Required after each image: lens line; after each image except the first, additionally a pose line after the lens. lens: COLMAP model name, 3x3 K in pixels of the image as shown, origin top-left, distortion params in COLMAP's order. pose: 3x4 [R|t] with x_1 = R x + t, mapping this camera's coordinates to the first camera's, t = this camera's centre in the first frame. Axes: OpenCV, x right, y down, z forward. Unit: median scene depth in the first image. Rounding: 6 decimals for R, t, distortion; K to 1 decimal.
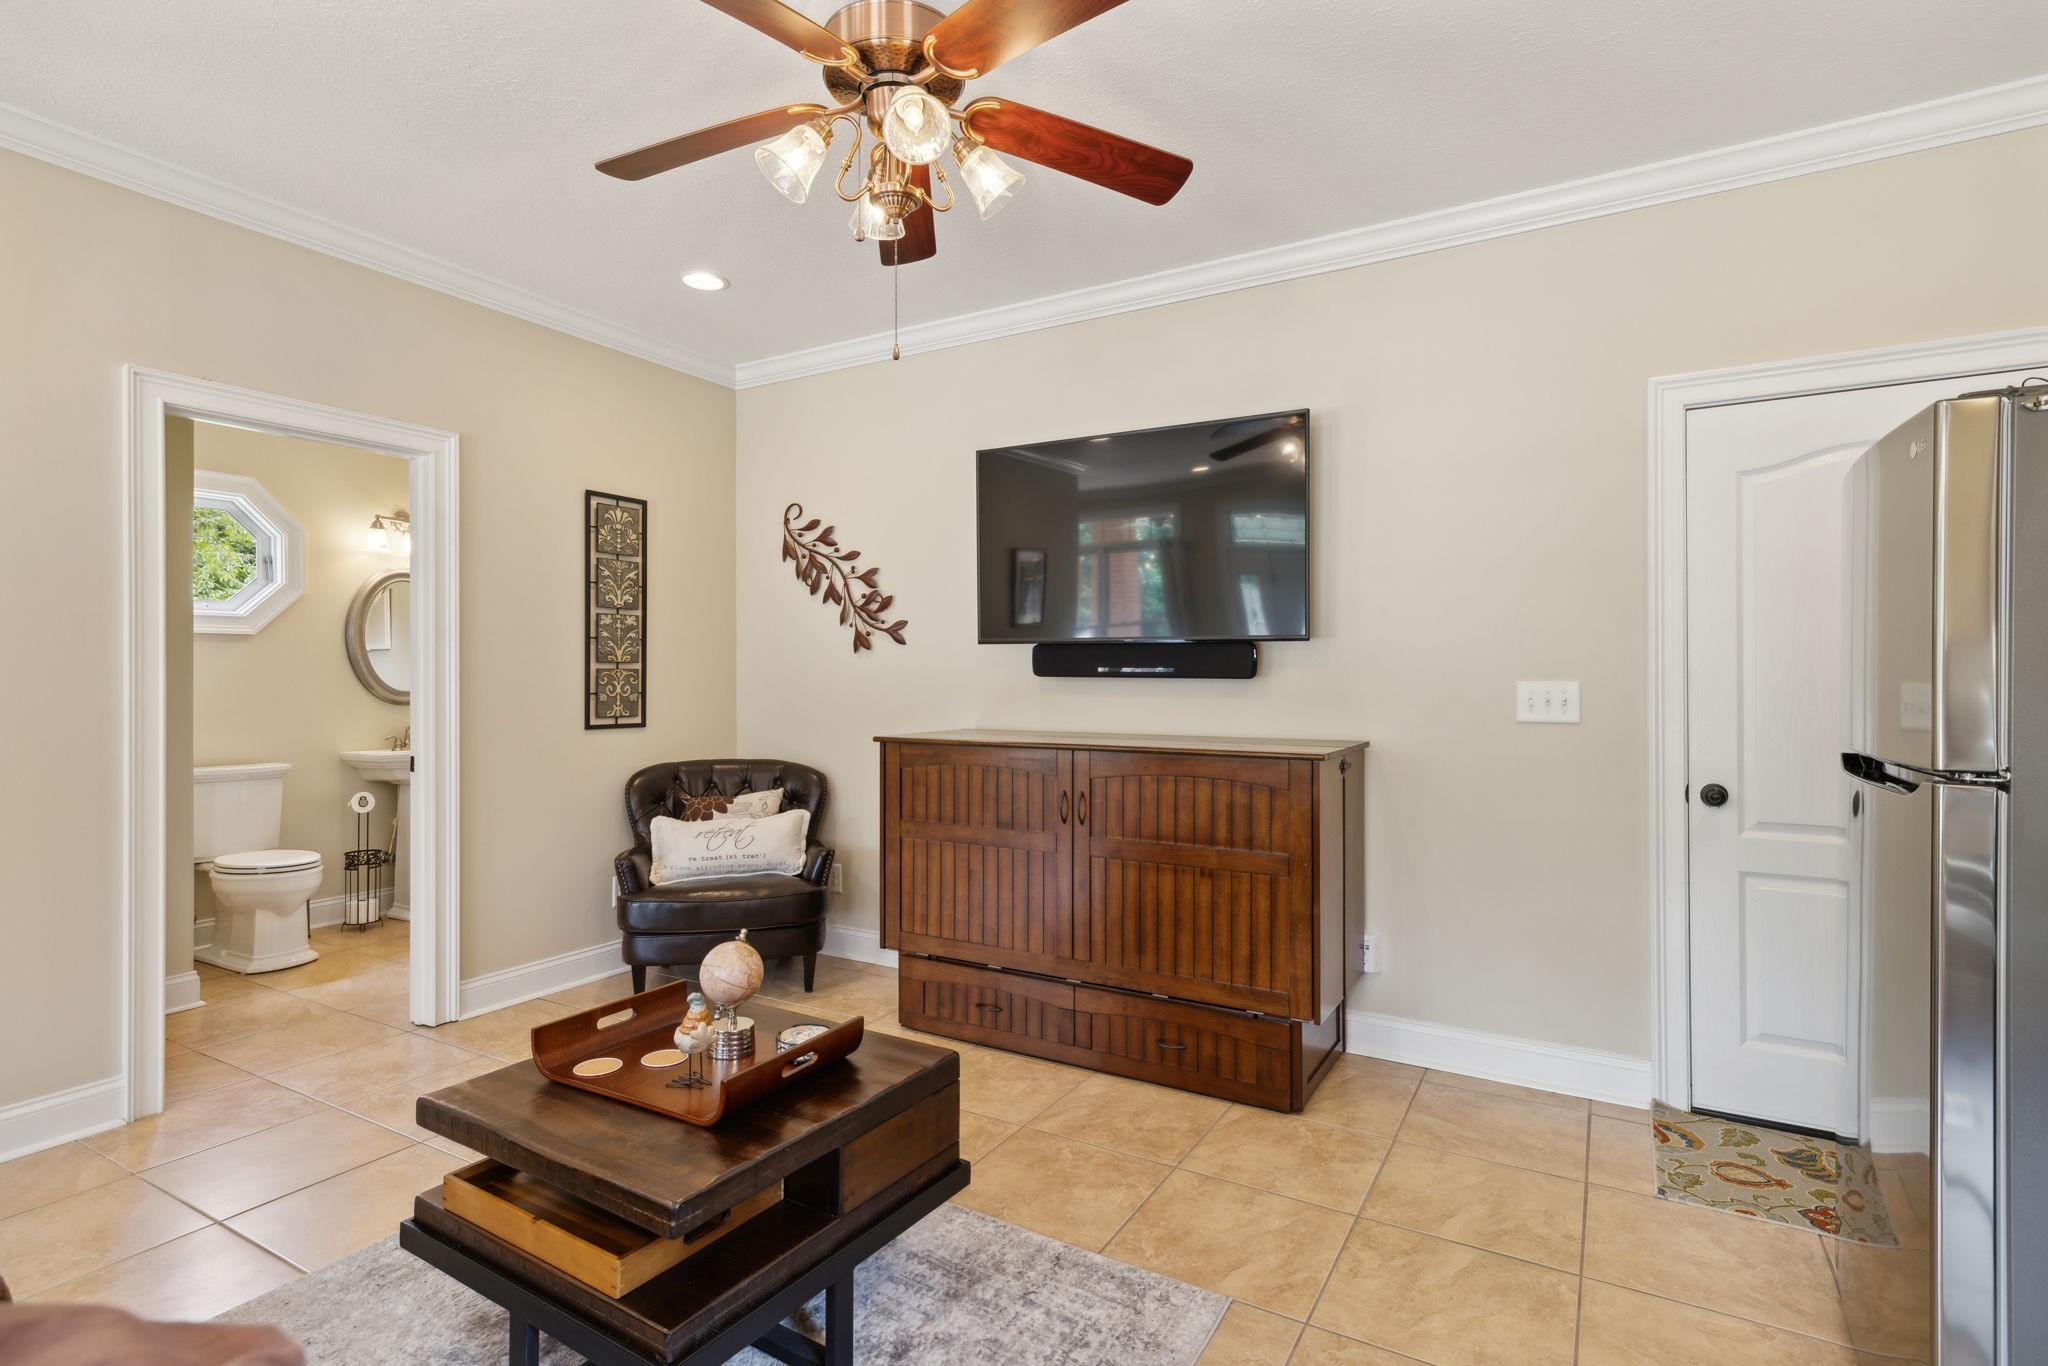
lens RADIAL K [[980.0, 0, 1024.0], [0, 980.0, 683.0], [0, 0, 1]] dist [-0.001823, 0.000280]
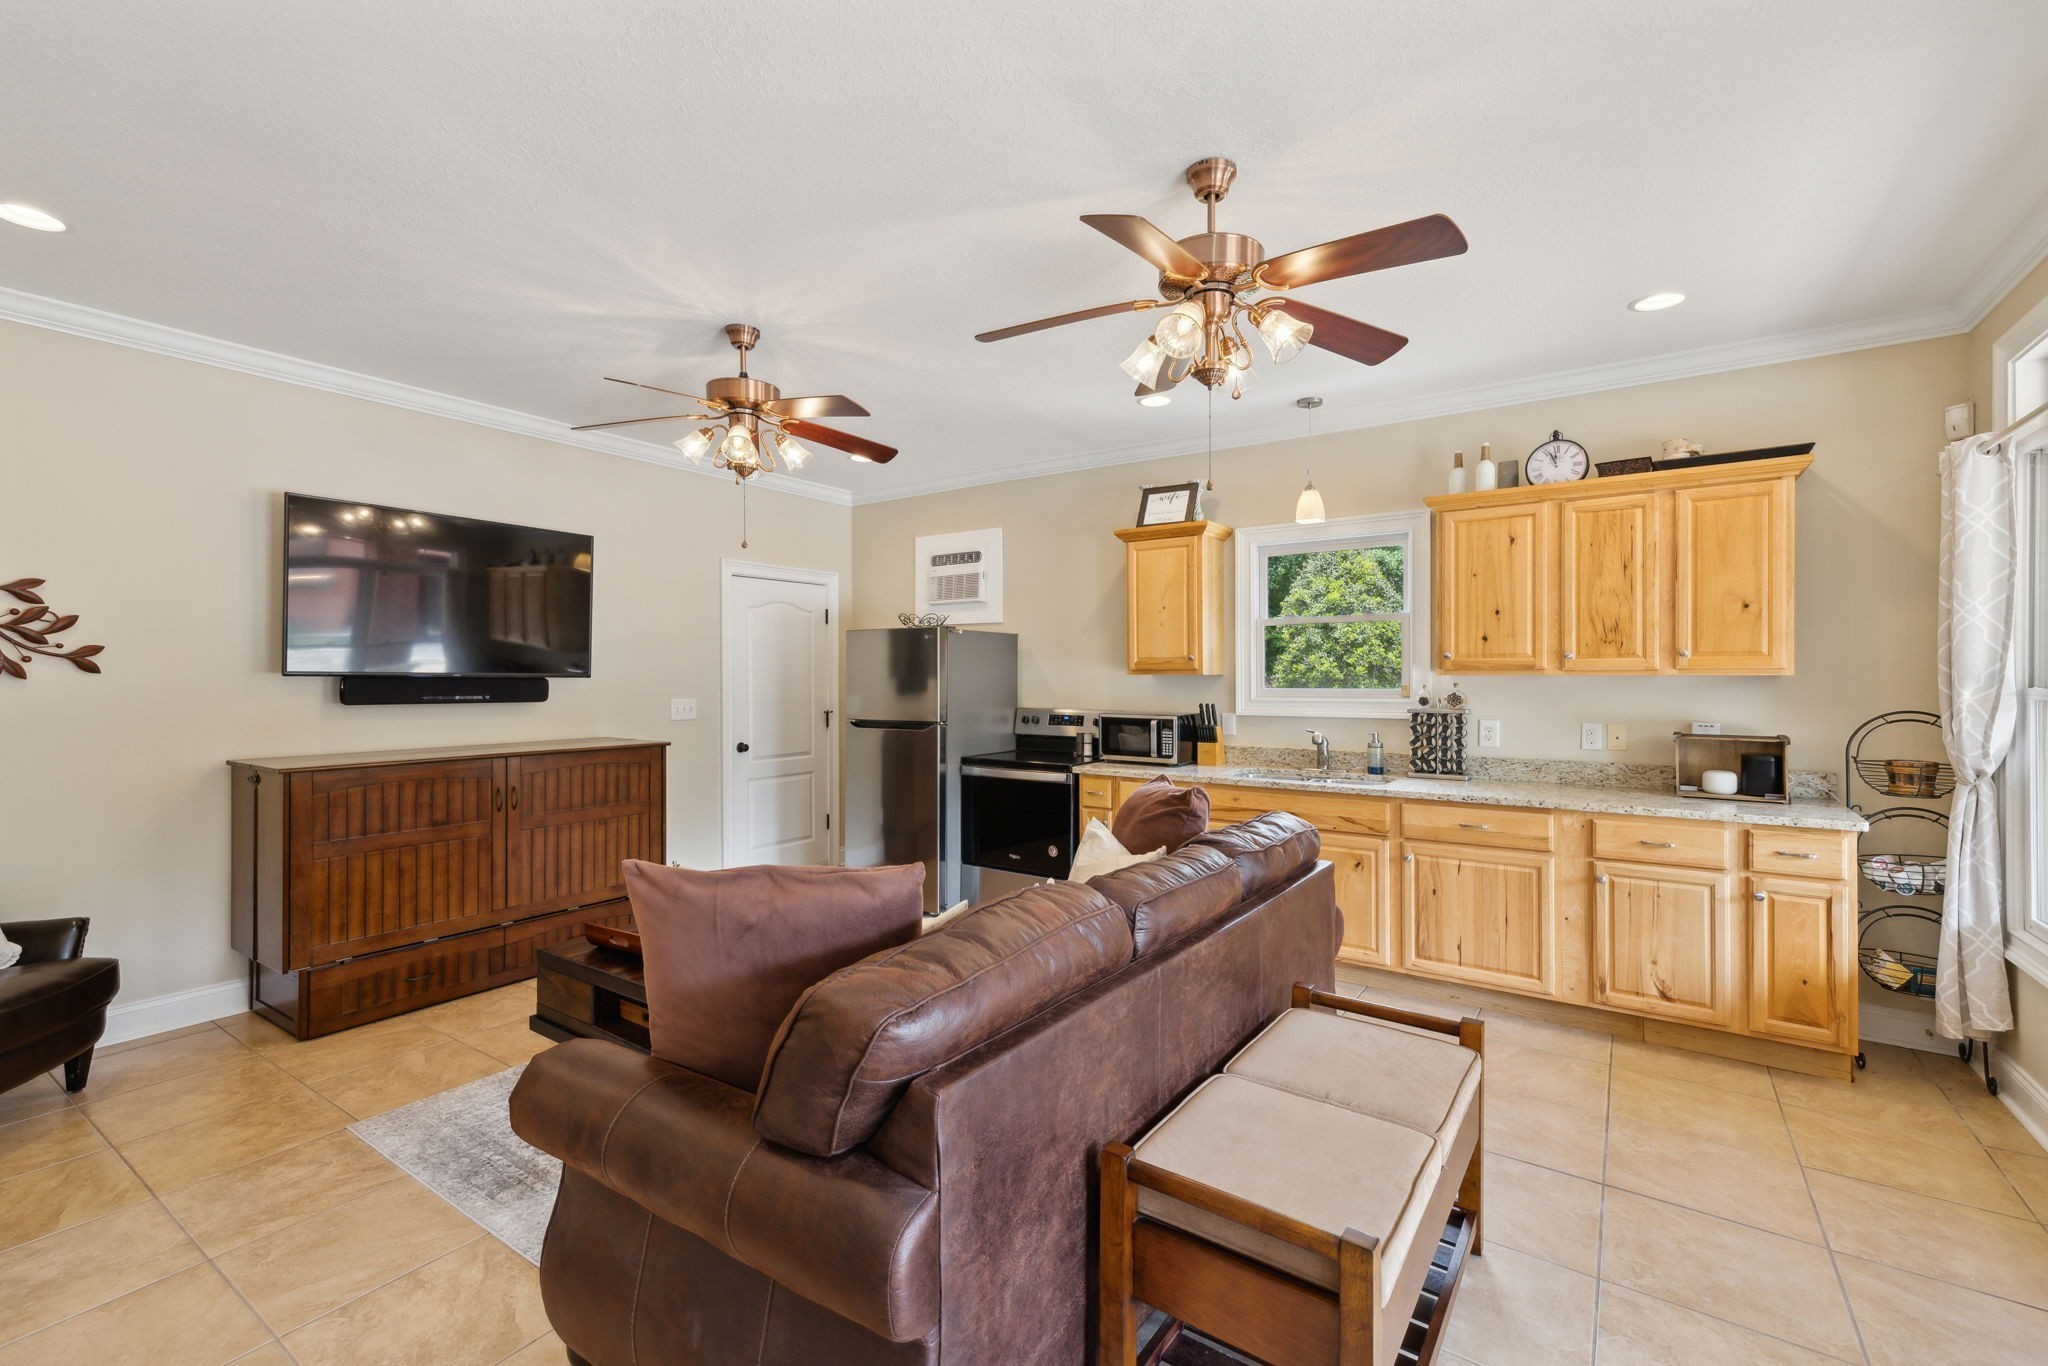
lens RADIAL K [[882.2, 0, 1024.0], [0, 882.2, 683.0], [0, 0, 1]] dist [0.012612, 0.000148]
pose [[0.075932, -0.010364, 0.997059, -1.123640], [0.005761, 0.999934, 0.009955, -0.044854], [-0.997096, 0.004988, 0.075986, 0.165819]]
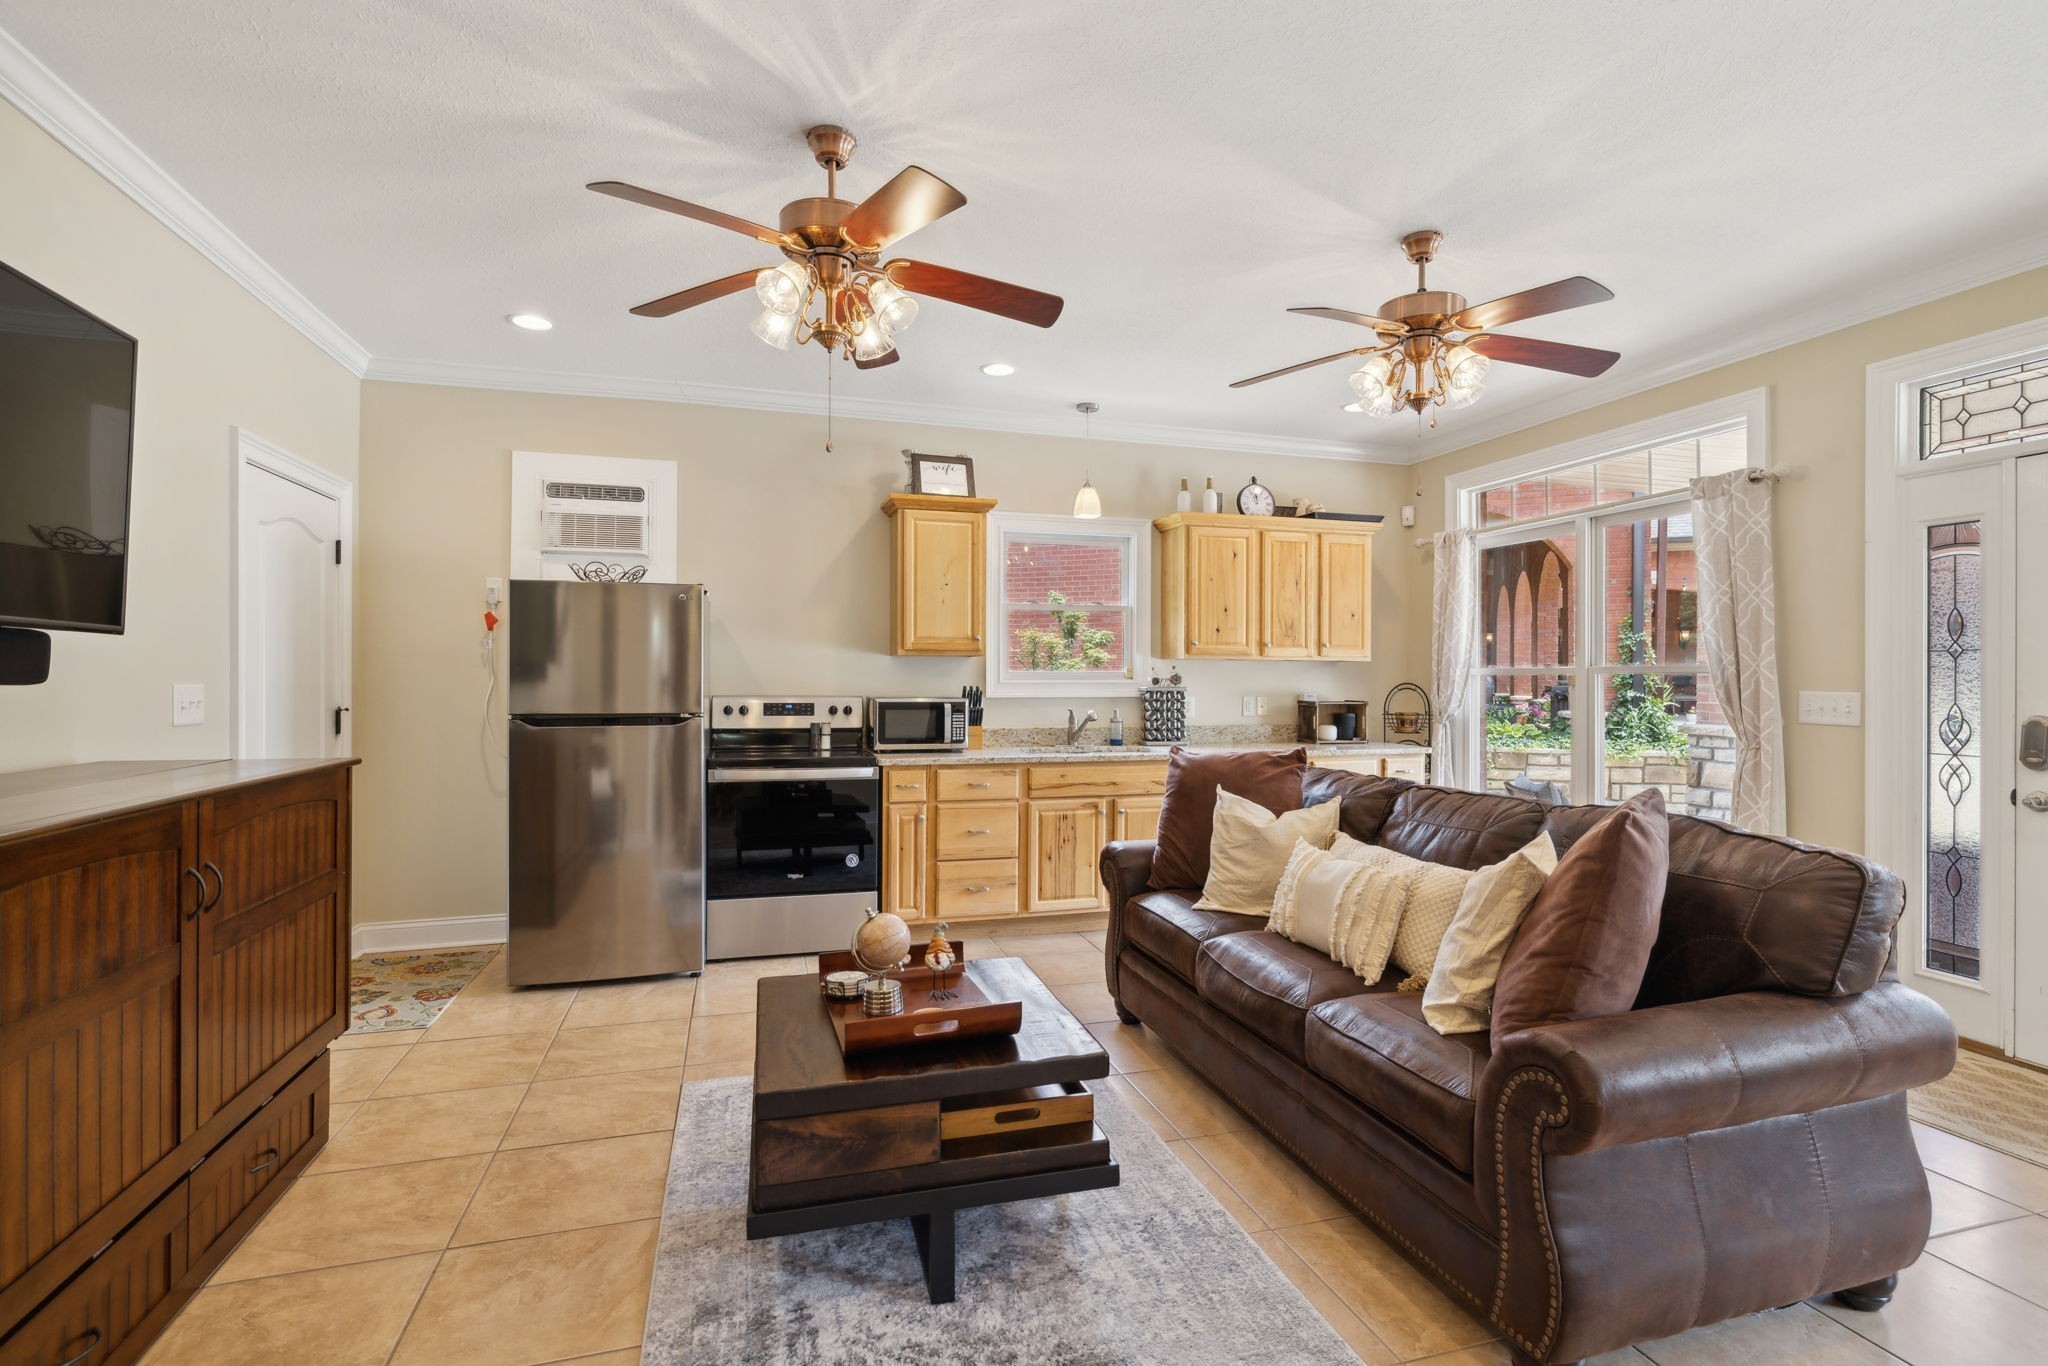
lens RADIAL K [[949.3, 0, 1024.0], [0, 949.3, 683.0], [0, 0, 1]] dist [-0.000219, 0.000040]
pose [[-0.733695, -0.007169, 0.679441, -0.739940], [-0.001676, 0.999960, 0.008741, -0.012219], [-0.679476, 0.005275, -0.733678, 1.064960]]
